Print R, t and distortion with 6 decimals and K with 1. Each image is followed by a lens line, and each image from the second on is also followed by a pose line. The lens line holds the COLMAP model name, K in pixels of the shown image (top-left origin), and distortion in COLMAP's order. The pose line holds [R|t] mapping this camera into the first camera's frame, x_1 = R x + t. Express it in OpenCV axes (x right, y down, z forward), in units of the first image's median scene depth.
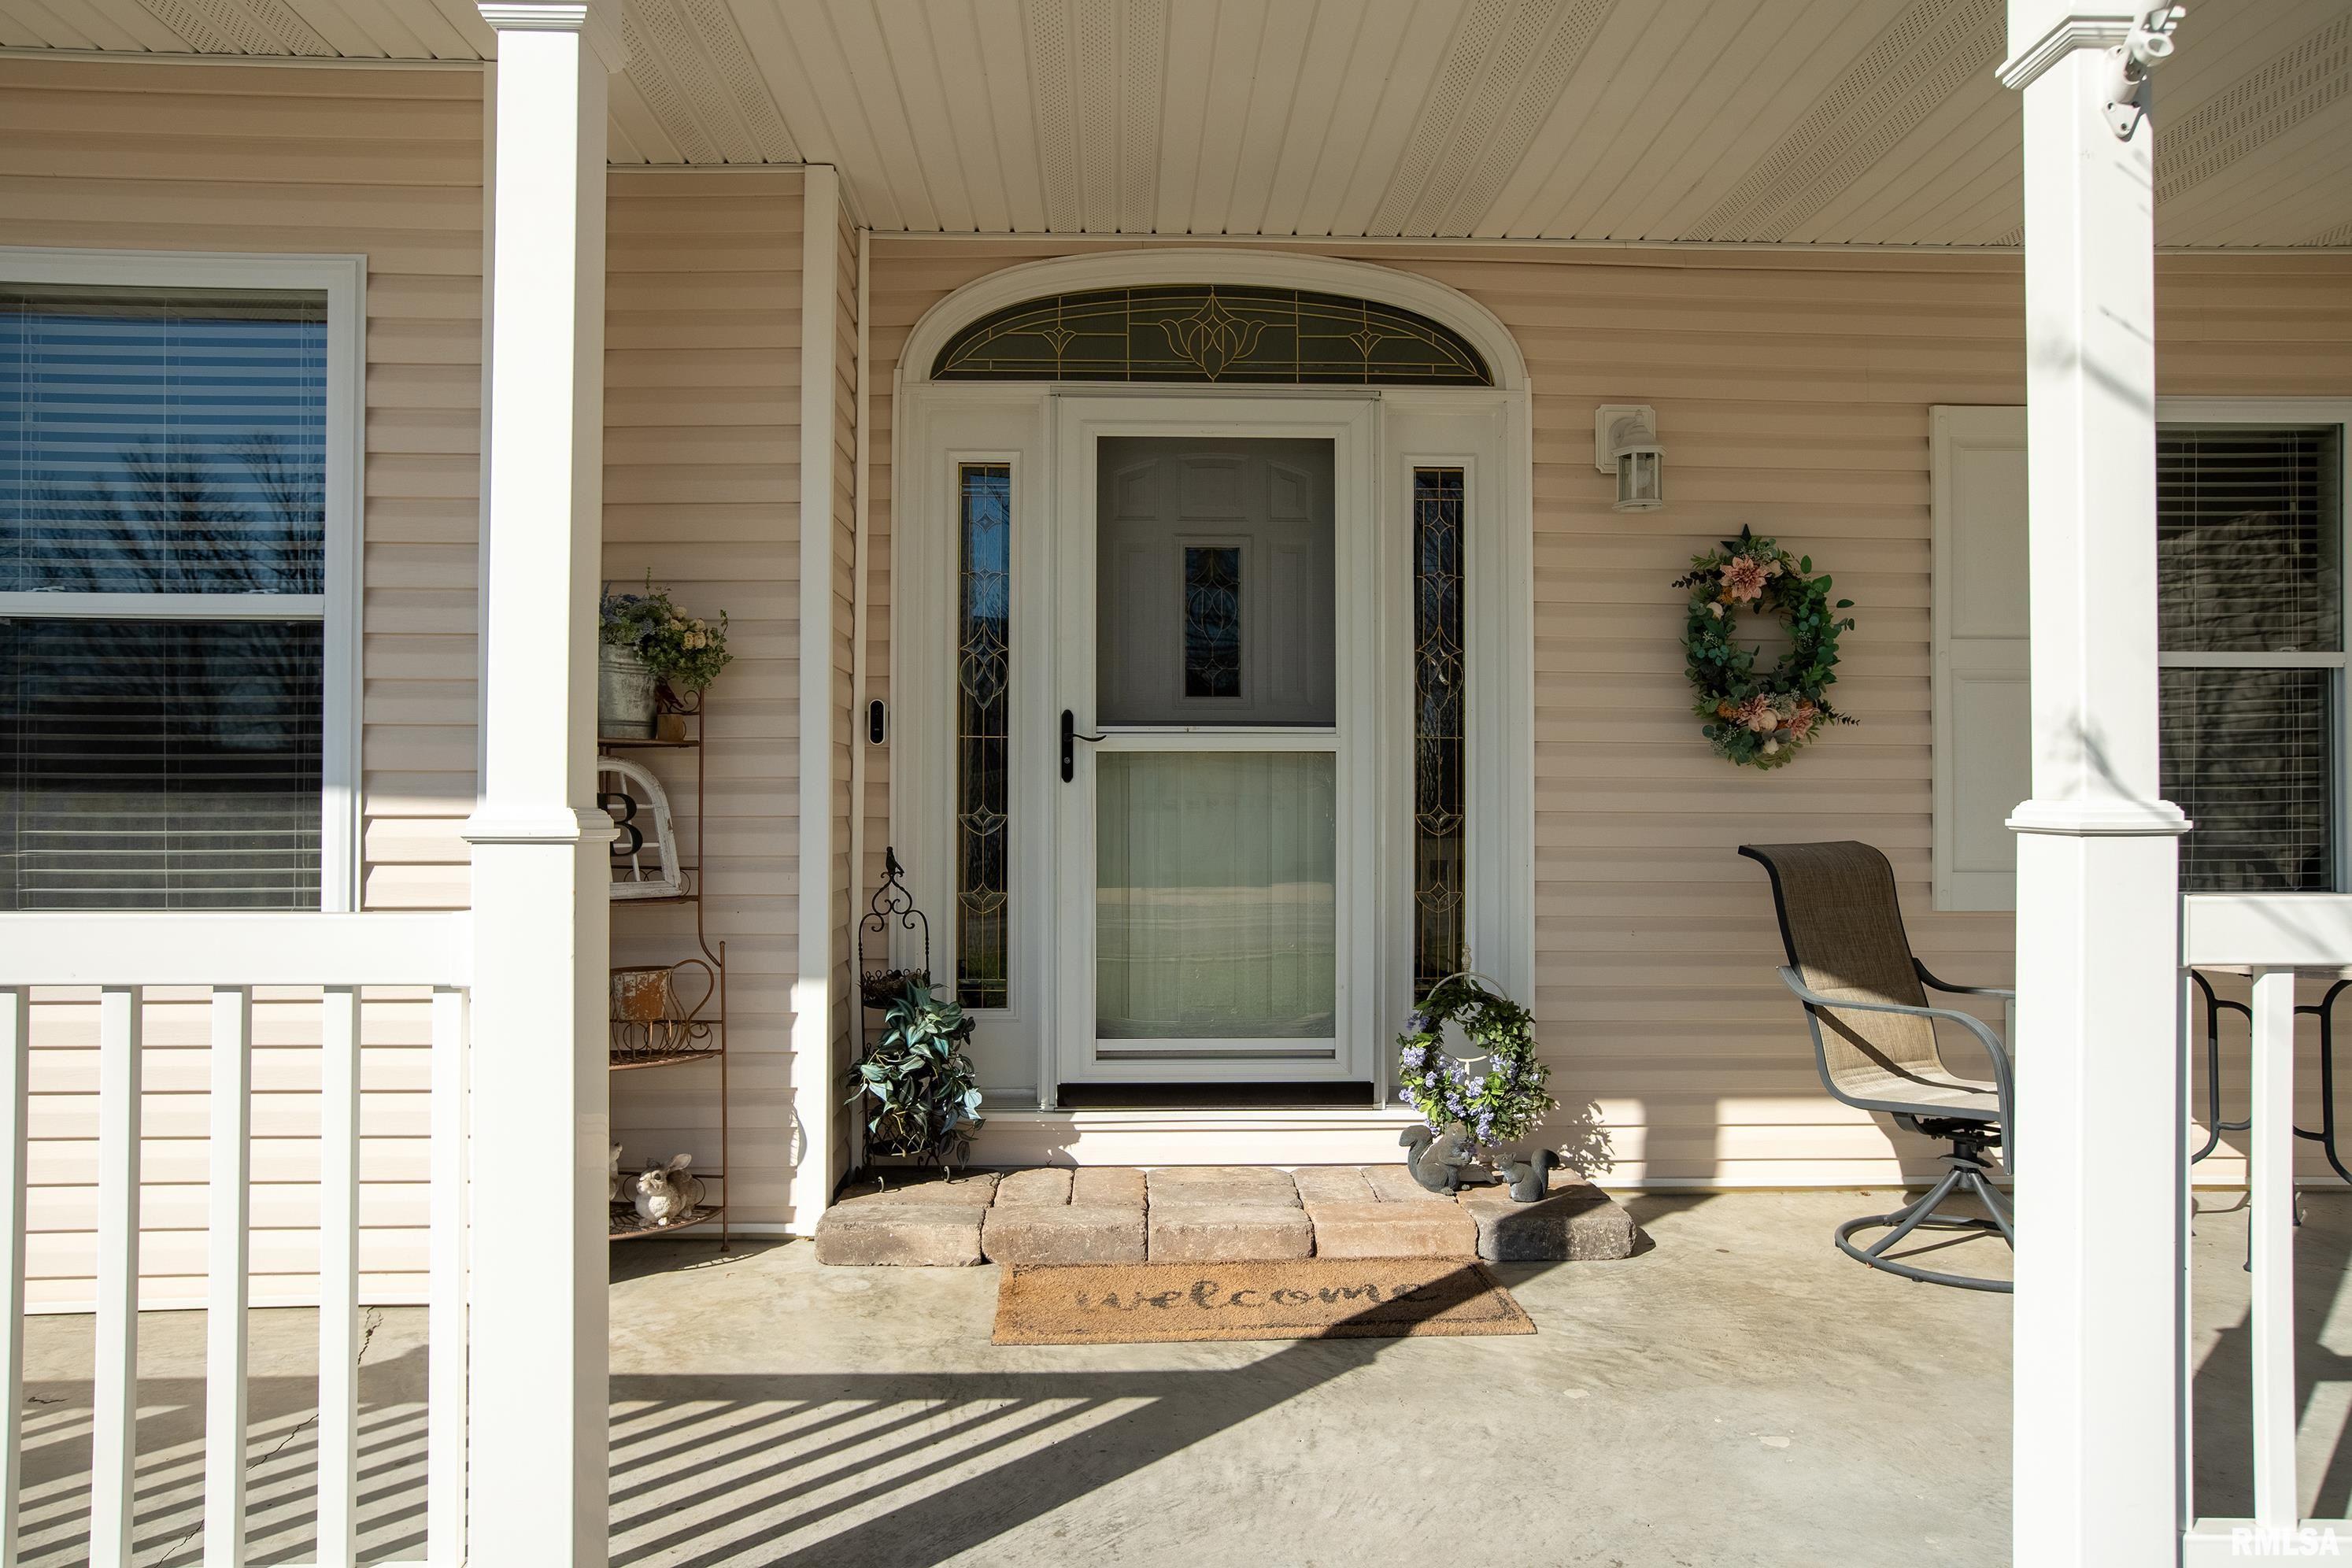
lens RADIAL K [[1432.5, 0, 1176.0], [0, 1432.5, 784.0], [0, 0, 1]] dist [0.001051, 0.000359]
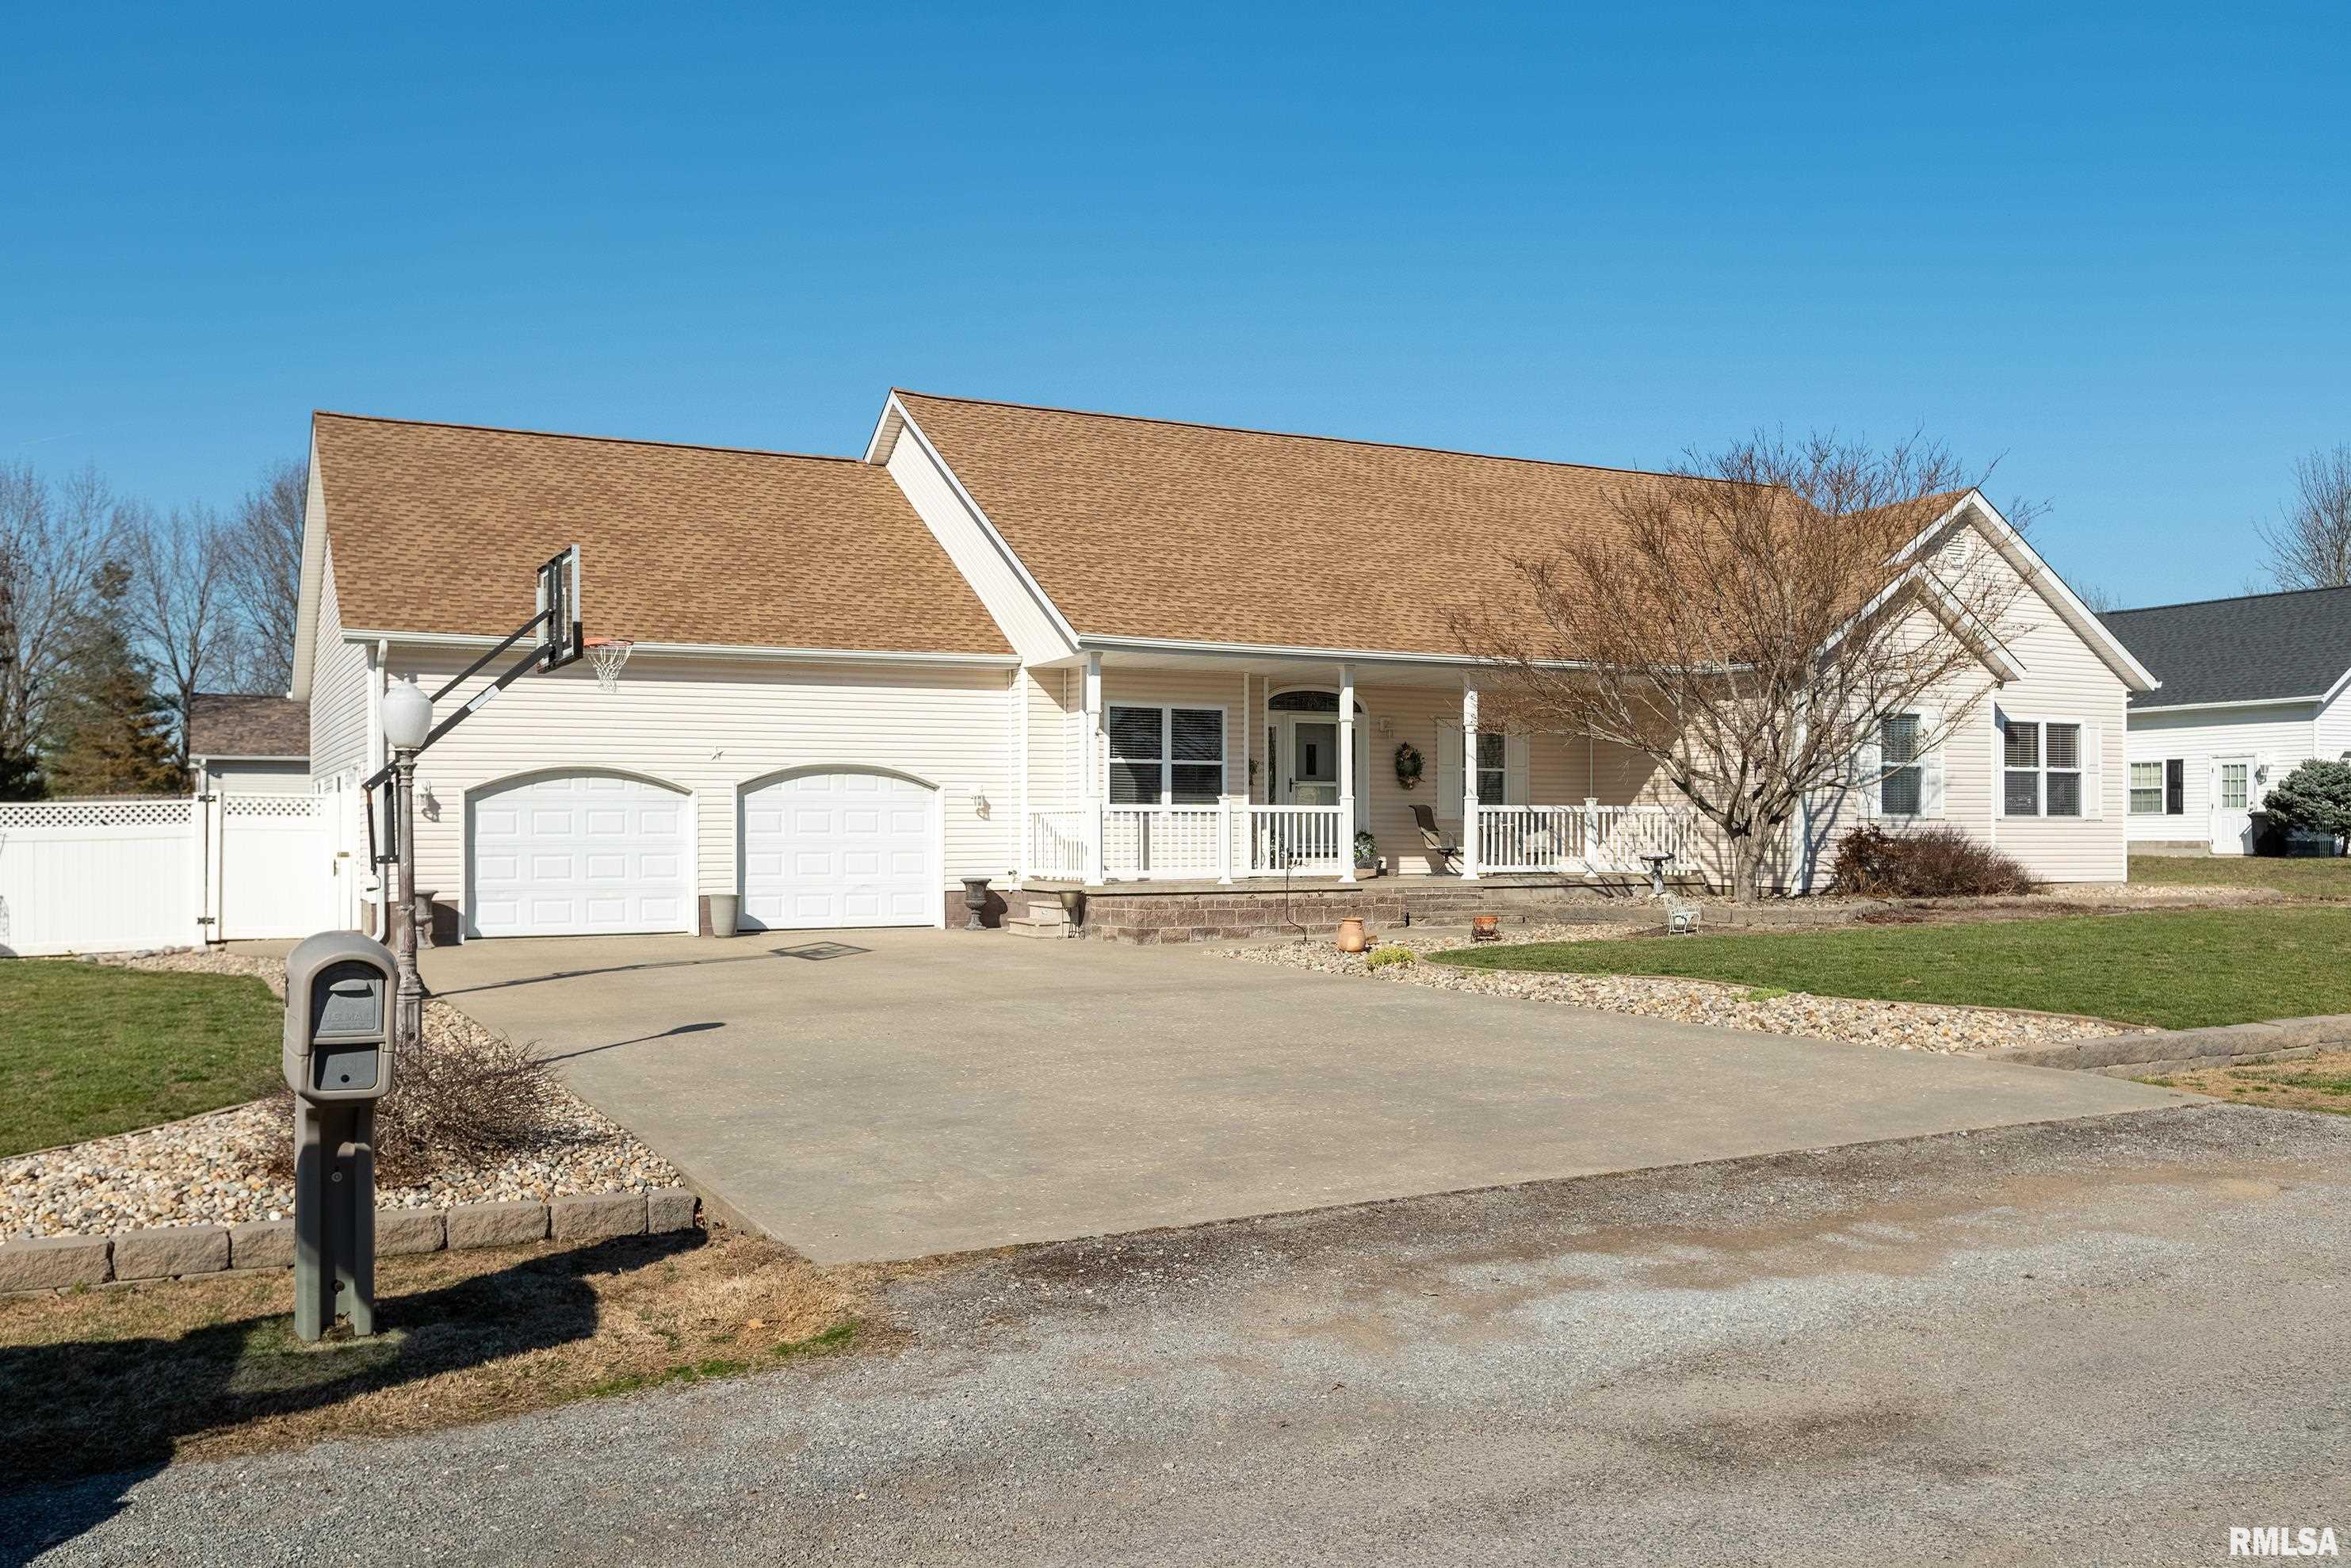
lens RADIAL K [[1879.6, 0, 1175.5], [0, 1879.6, 784.0], [0, 0, 1]] dist [0.010673, 0.000517]
pose [[0.892672, 0.010757, 0.450578, -3.396161], [-0.017549, 0.999787, 0.010898, -0.093465], [-0.450364, -0.017635, 0.892671, -4.672034]]
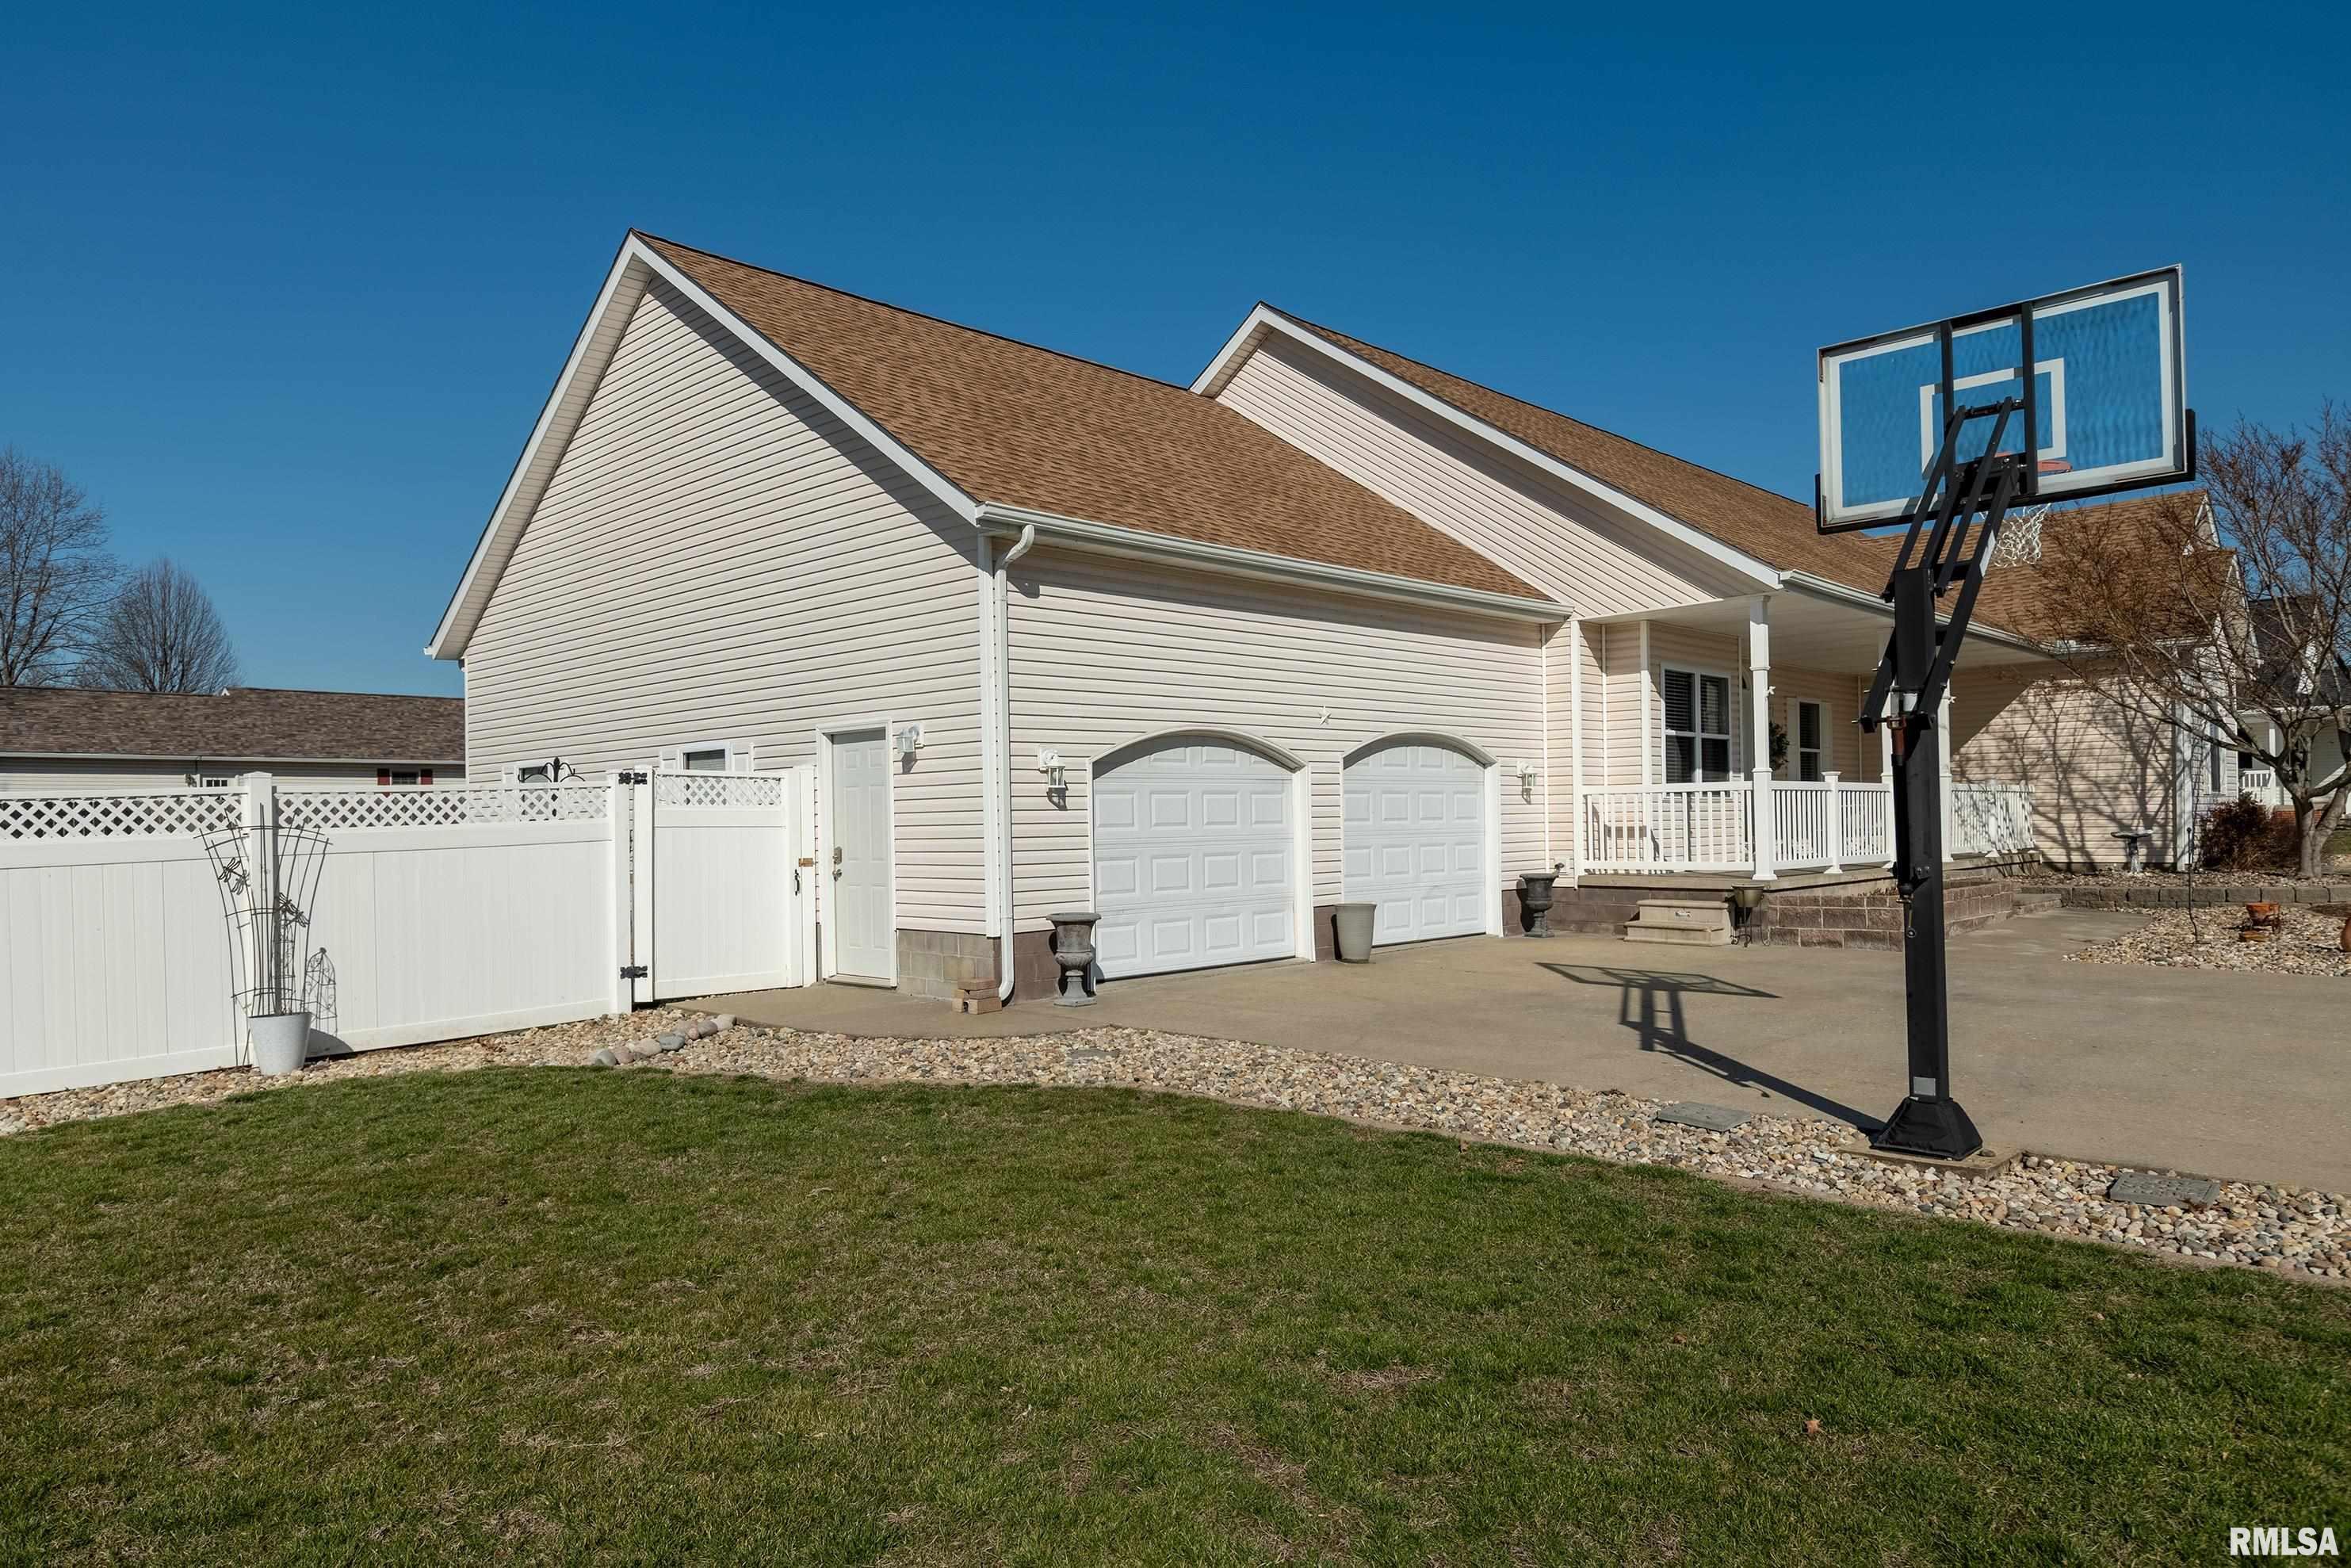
lens RADIAL K [[1444.0, 0, 1175.5], [0, 1444.0, 784.0], [0, 0, 1]] dist [-0.000955, -0.000348]
pose [[0.710548, 0.006706, 0.703616, -4.601548], [-0.013175, 0.999906, 0.003774, 0.045371], [-0.703525, -0.011952, 0.710570, -1.081796]]
